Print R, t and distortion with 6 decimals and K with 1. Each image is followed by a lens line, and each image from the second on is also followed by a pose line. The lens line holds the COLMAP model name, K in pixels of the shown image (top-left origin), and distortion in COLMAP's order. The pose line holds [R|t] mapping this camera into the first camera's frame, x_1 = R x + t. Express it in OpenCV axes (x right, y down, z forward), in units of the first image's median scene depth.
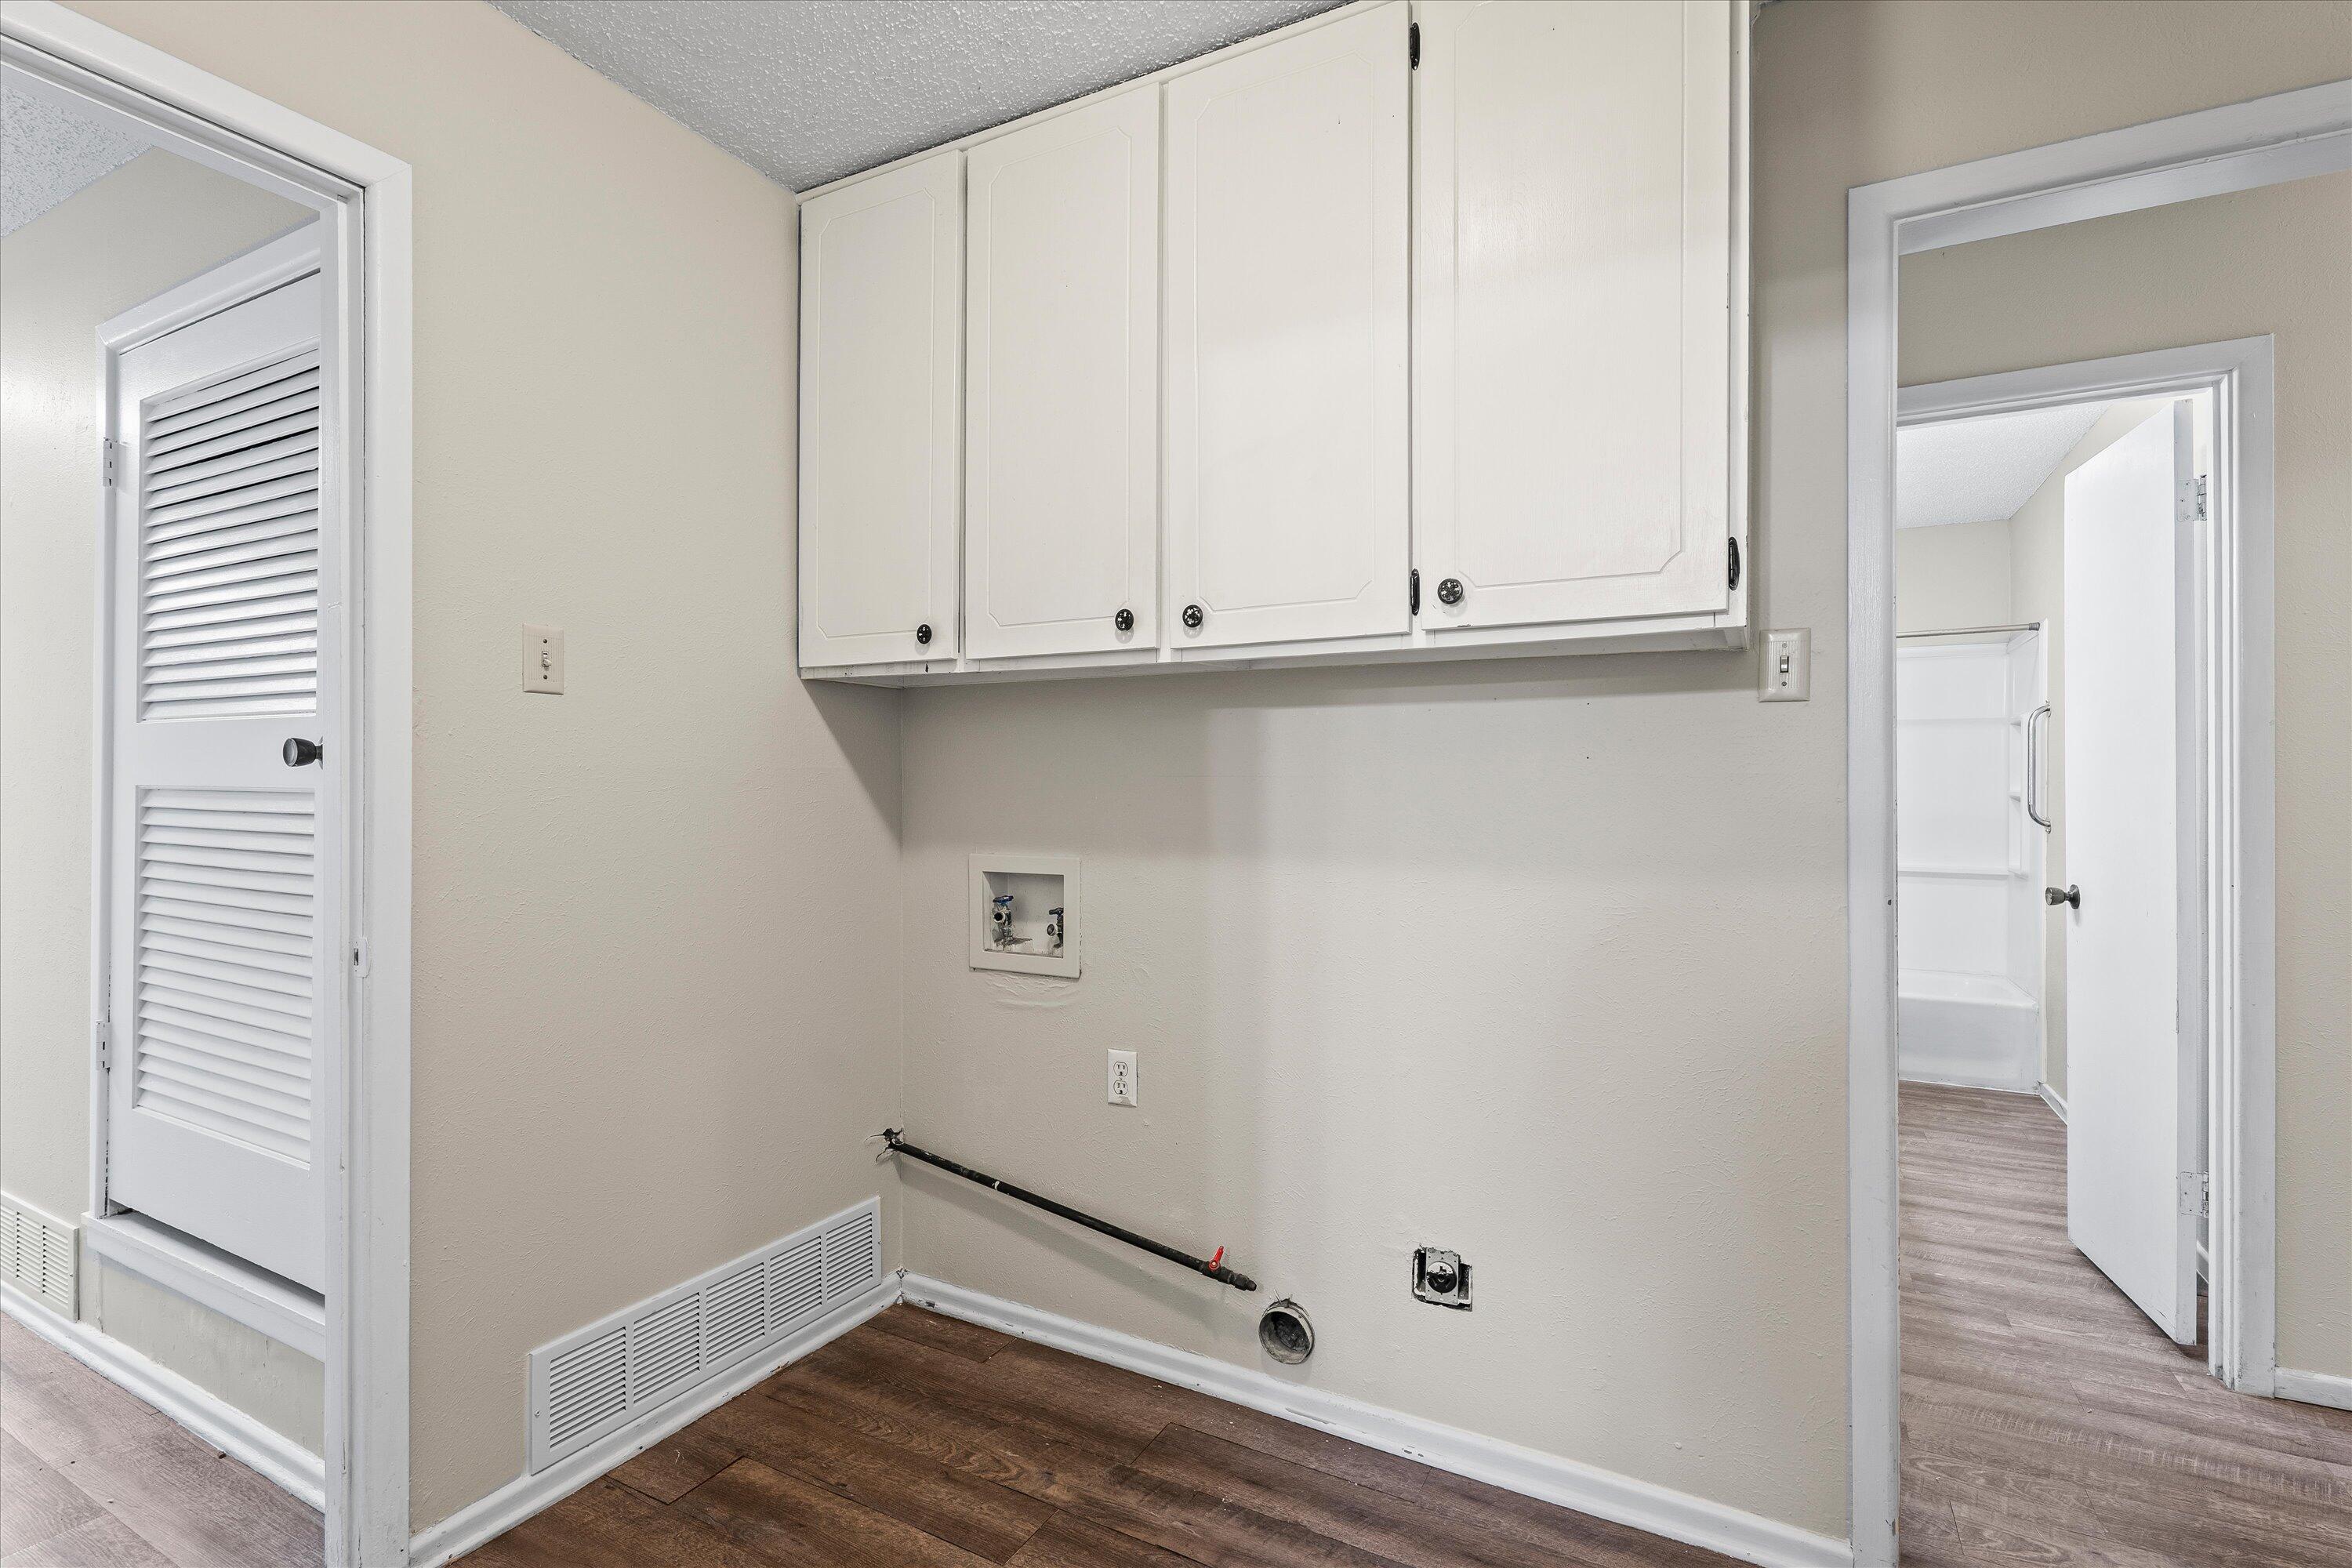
lens RADIAL K [[1107.3, 0, 1183.4], [0, 1107.3, 786.0], [0, 0, 1]] dist [0.004367, 0.000865]
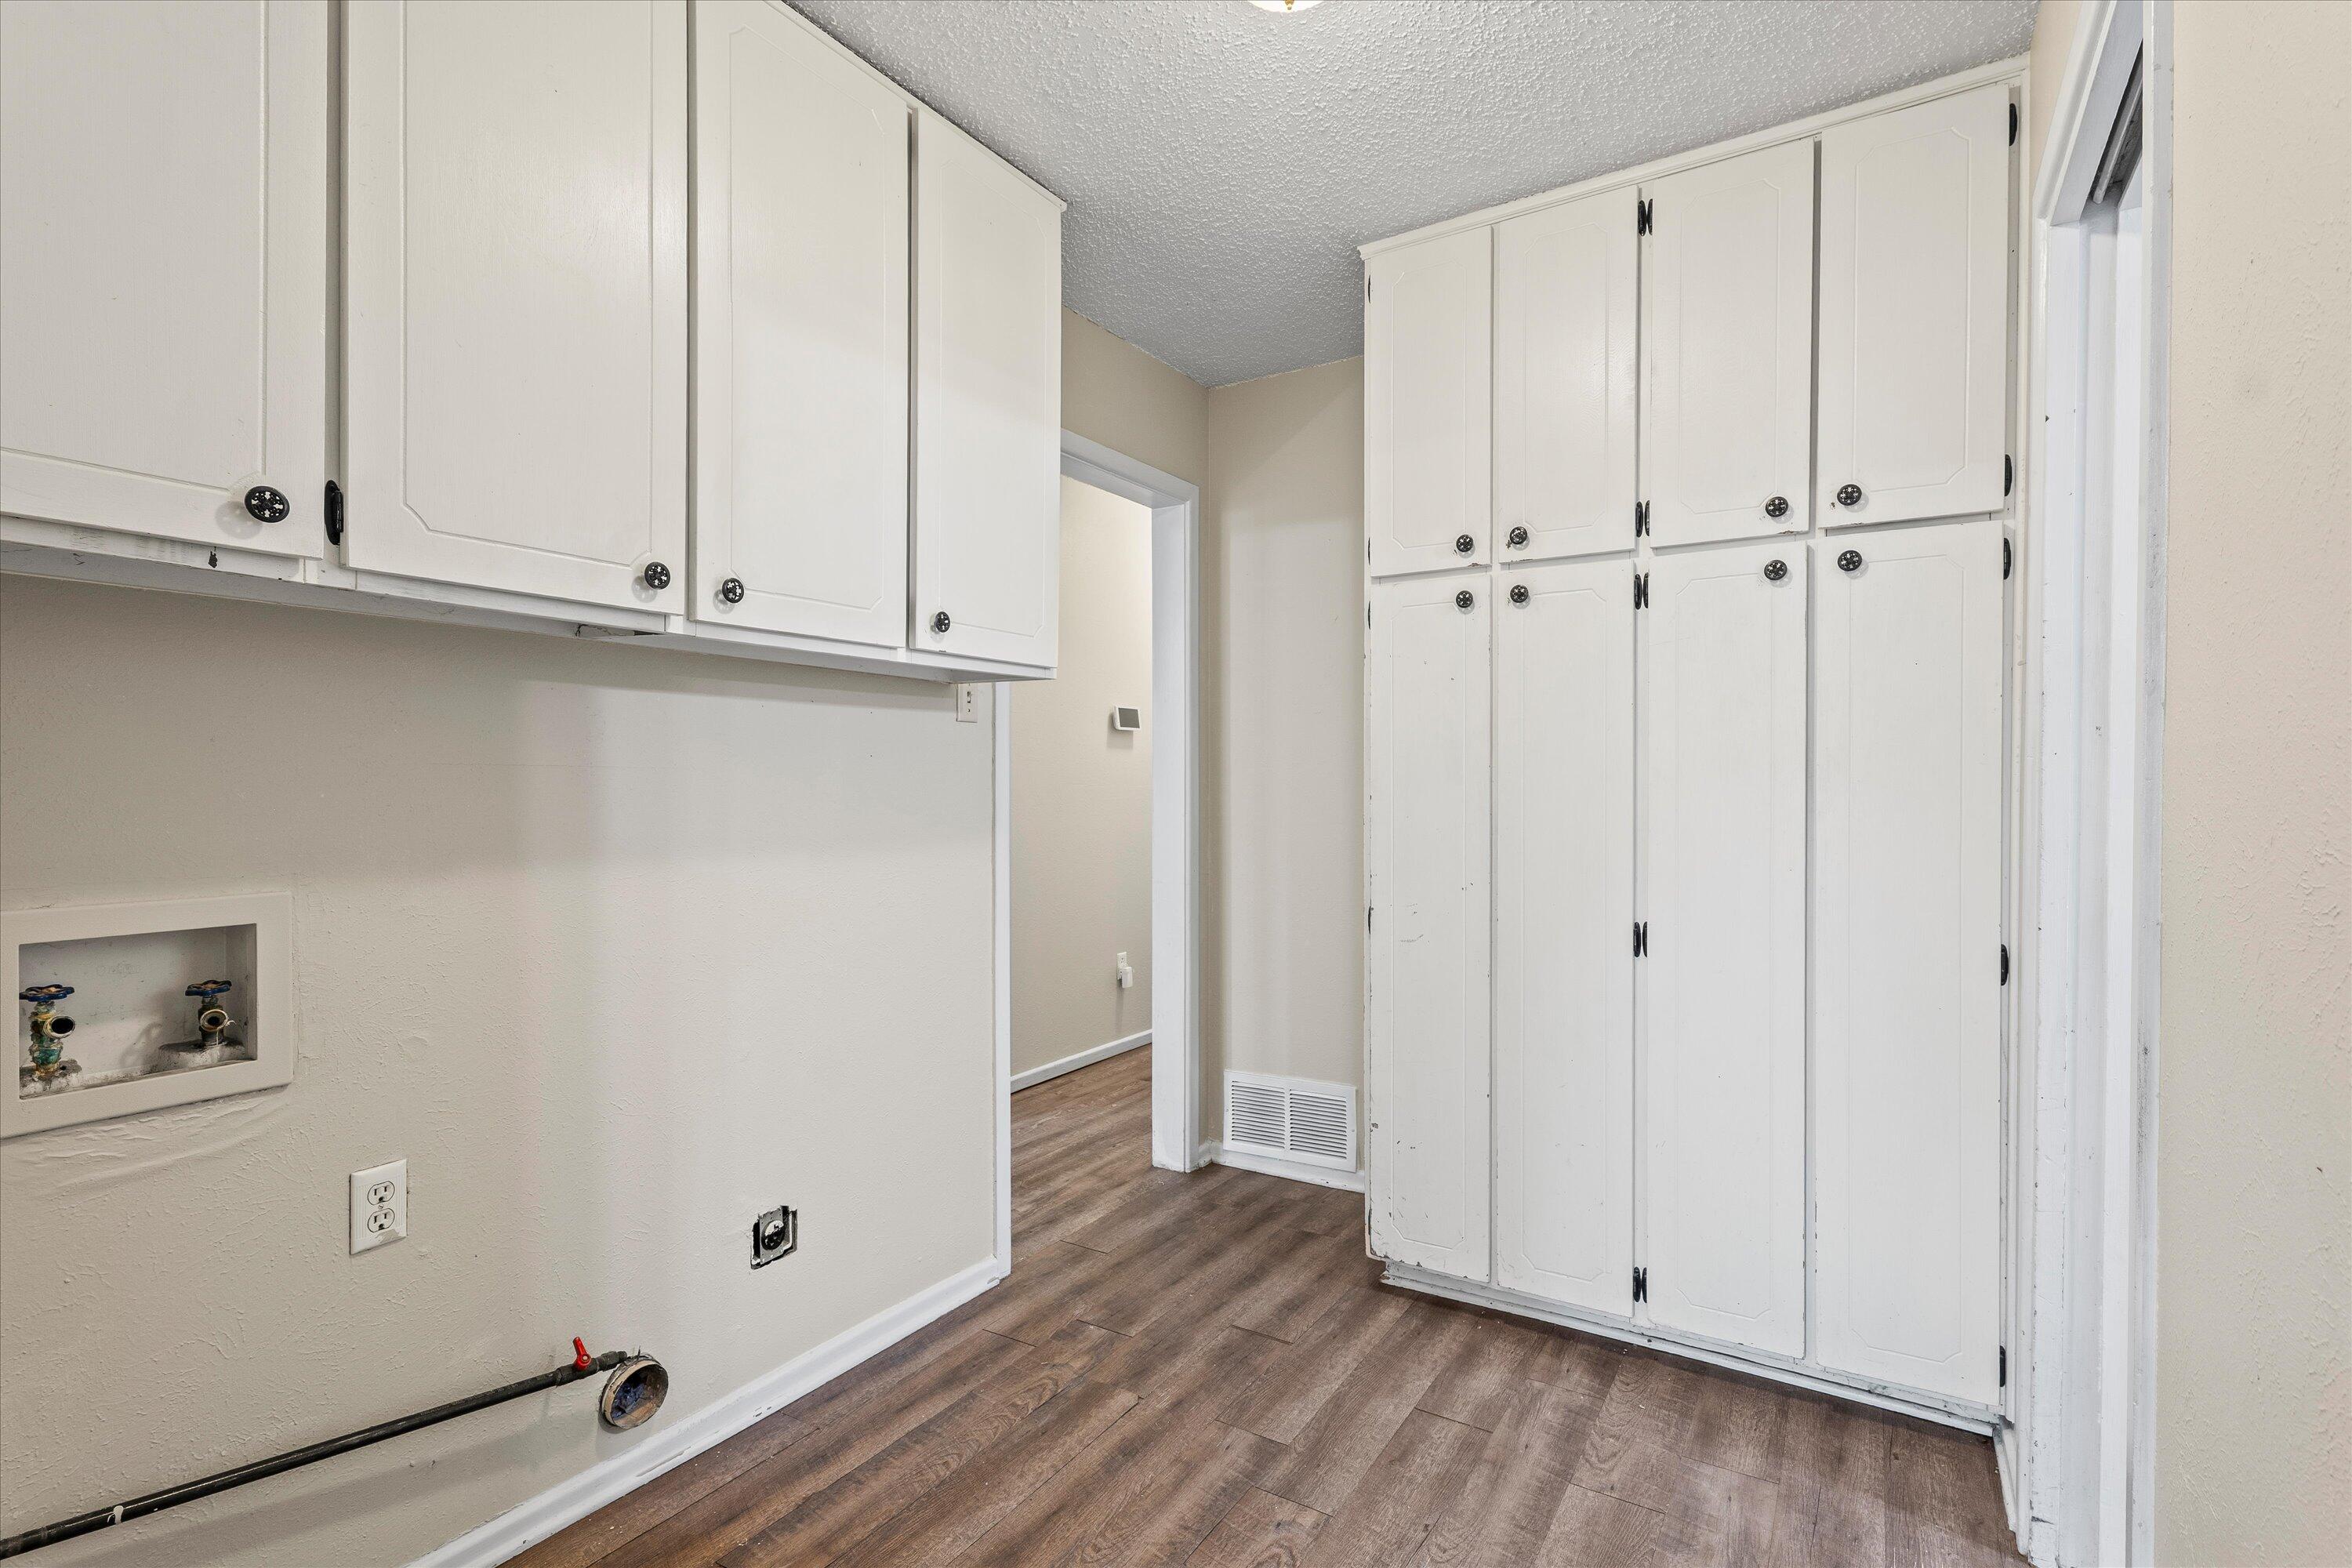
lens RADIAL K [[1107.3, 0, 1189.1], [0, 1107.3, 783.9], [0, 0, 1]] dist [0.004367, 0.000865]
pose [[0.055966, -0.005581, 0.998417, -0.738476], [-0.006045, 0.999964, 0.005928, -0.003181], [-0.998414, -0.006367, 0.055930, 0.487917]]
